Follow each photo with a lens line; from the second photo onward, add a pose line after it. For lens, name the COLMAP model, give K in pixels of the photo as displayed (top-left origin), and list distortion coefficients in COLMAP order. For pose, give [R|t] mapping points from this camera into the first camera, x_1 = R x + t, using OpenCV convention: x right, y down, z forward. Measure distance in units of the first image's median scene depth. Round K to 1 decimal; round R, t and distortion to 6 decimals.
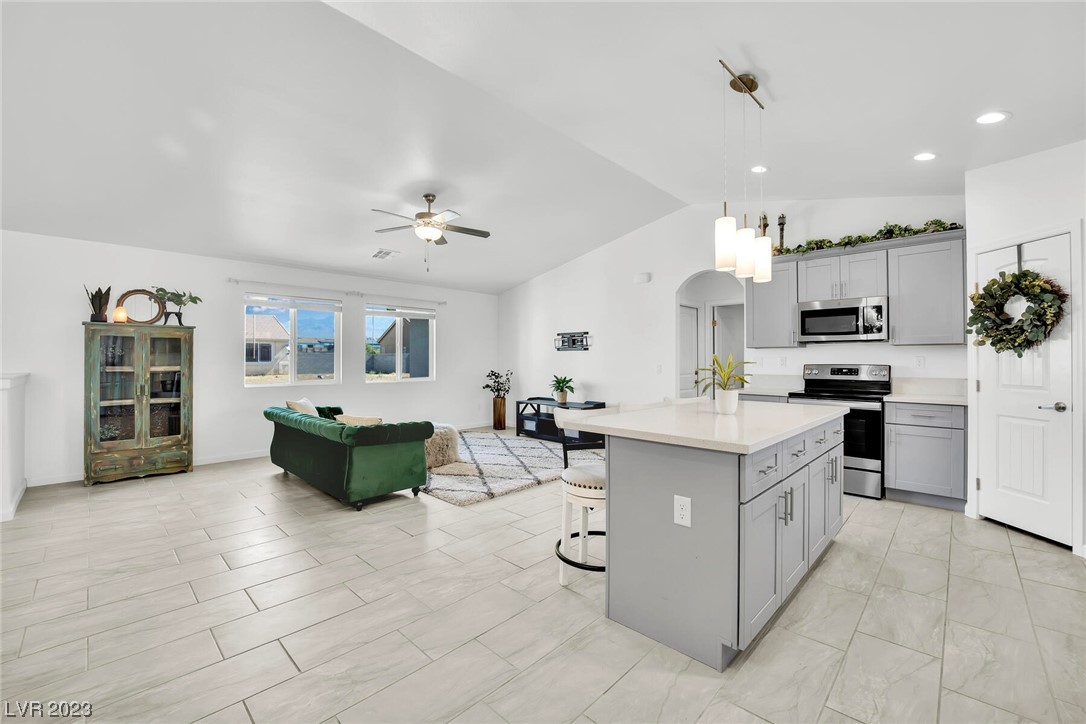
lens RADIAL K [[445.0, 0, 545.4], [0, 445.0, 358.3], [0, 0, 1]] dist [-0.022669, -0.000340]
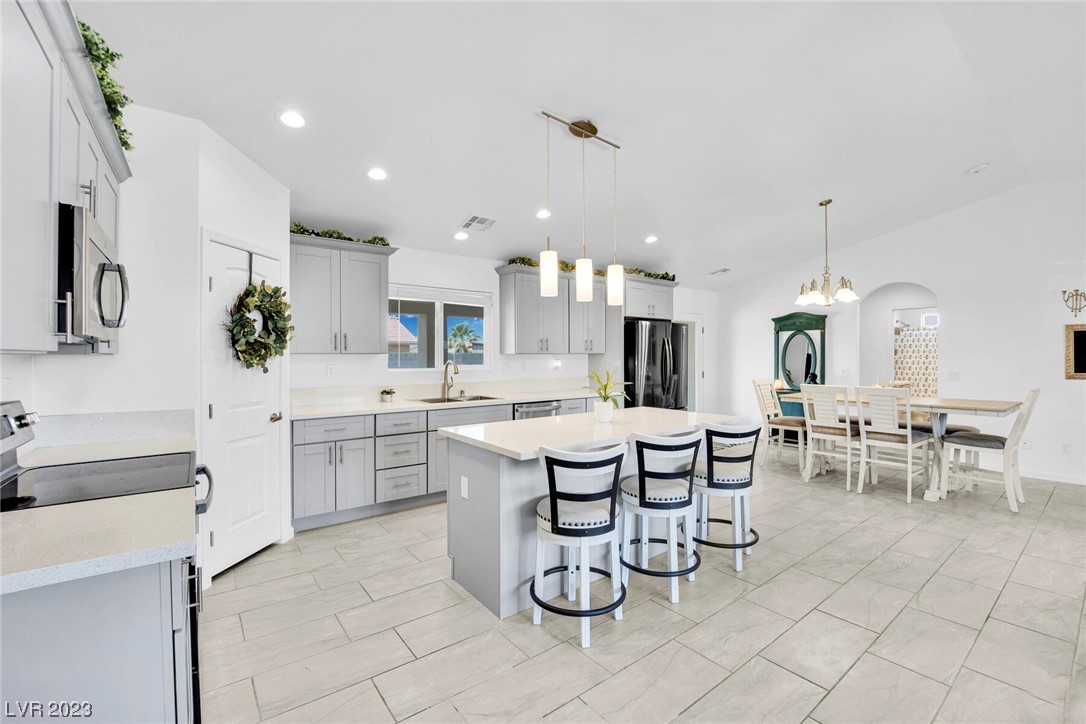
lens RADIAL K [[457.8, 0, 544.1], [0, 457.8, 355.5], [0, 0, 1]] dist [-0.021496, -0.000220]
pose [[-0.987567, 0.002490, 0.157181, 0.206256], [0.001509, 0.999979, -0.006360, -0.020807], [-0.157194, -0.006043, -0.987549, 1.207143]]
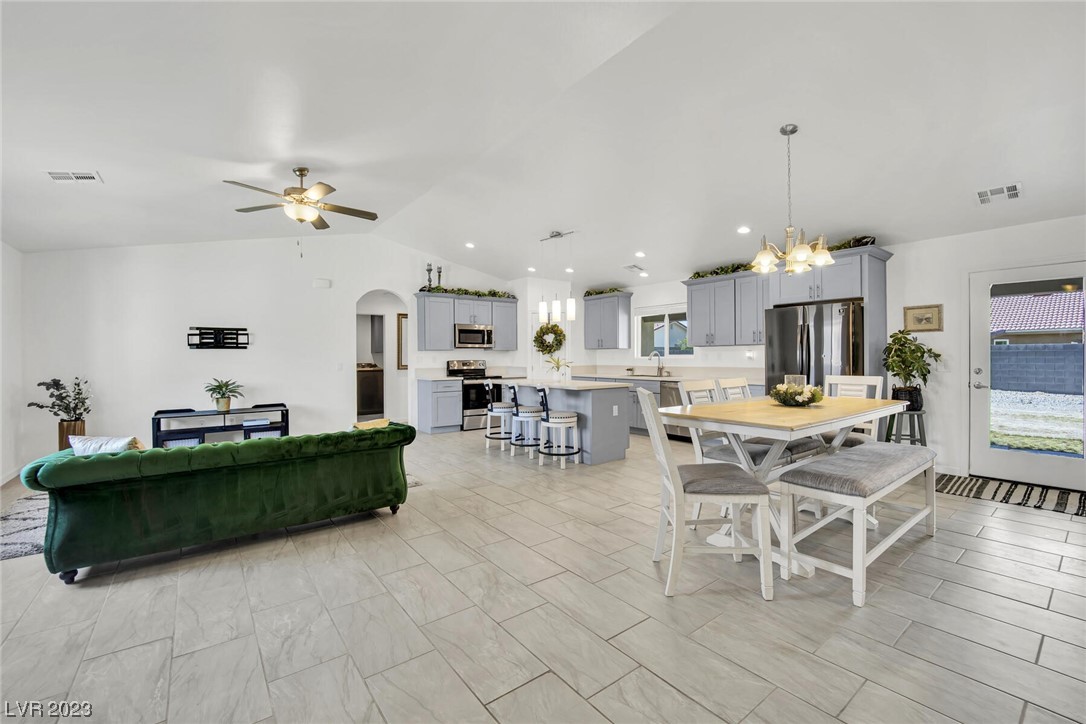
lens RADIAL K [[452.0, 0, 546.7], [0, 452.0, 360.1], [0, 0, 1]] dist [-0.022718, -0.000321]
pose [[0.149791, -0.009441, 0.988673, -1.028709], [0.002505, 0.999955, 0.009169, -0.003654], [-0.988715, 0.001103, 0.149808, 0.391580]]
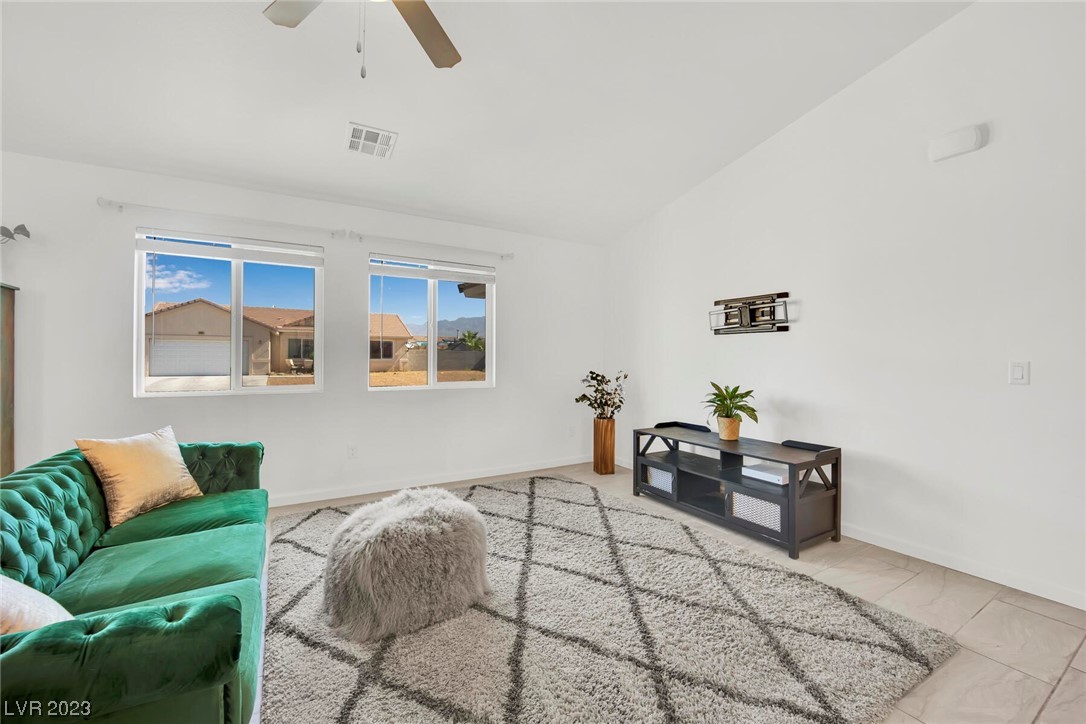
lens RADIAL K [[445.0, 0, 545.4], [0, 445.0, 358.3], [0, 0, 1]] dist [-0.022669, -0.000340]
pose [[0.965153, 0.004781, -0.261642, -0.043538], [-0.004090, 0.999987, 0.003184, 0.015250], [0.261654, -0.002003, 0.965160, 0.698924]]
